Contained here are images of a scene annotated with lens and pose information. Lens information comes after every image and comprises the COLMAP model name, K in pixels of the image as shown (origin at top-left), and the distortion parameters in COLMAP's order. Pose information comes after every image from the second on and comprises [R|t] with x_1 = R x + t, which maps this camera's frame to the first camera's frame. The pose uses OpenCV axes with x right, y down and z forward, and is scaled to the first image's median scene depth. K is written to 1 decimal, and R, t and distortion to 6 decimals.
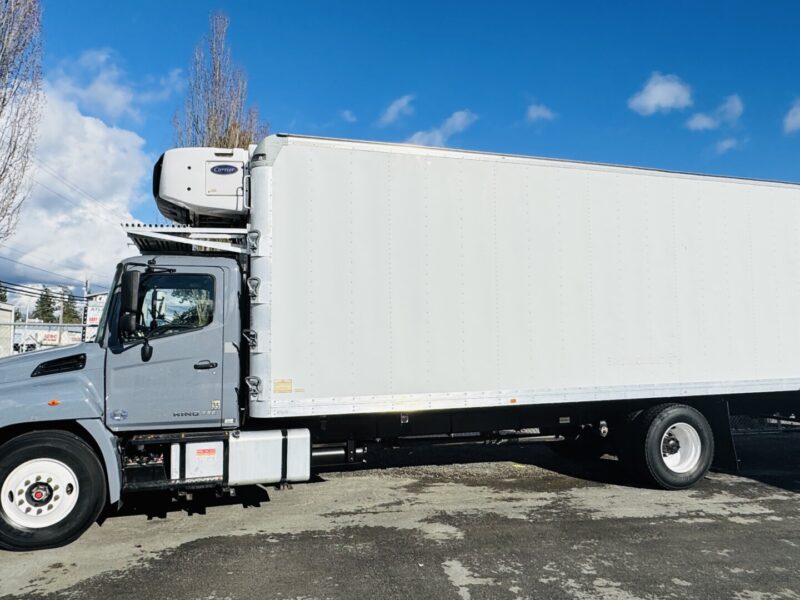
lens RADIAL K [[614.5, 0, 421.9], [0, 614.5, 300.2], [0, 0, 1]] dist [0.007831, -0.035516]
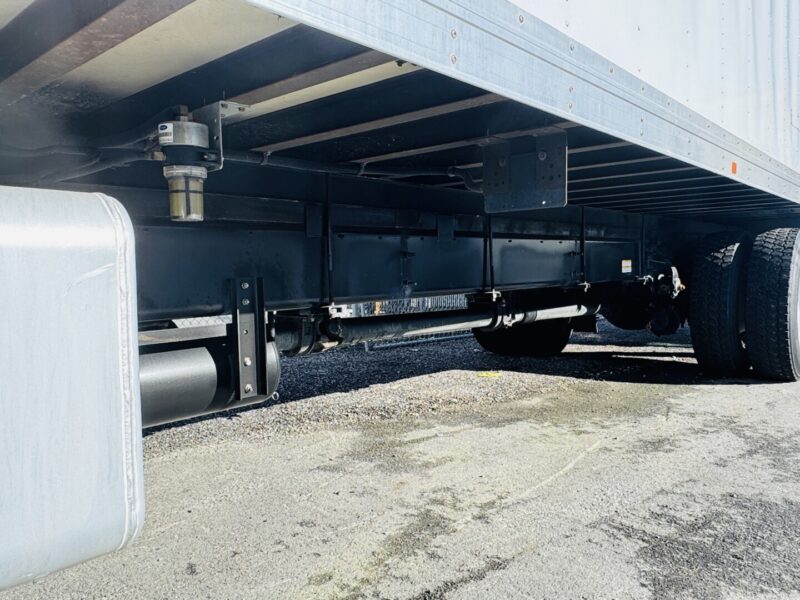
lens RADIAL K [[614.5, 0, 421.9], [0, 614.5, 300.2], [0, 0, 1]] dist [0.007831, -0.035516]
pose [[0.860022, -0.040375, 0.508657, -0.152199], [-0.013959, 0.994630, 0.102552, 0.174053], [-0.510066, -0.095298, 0.854840, 0.666051]]
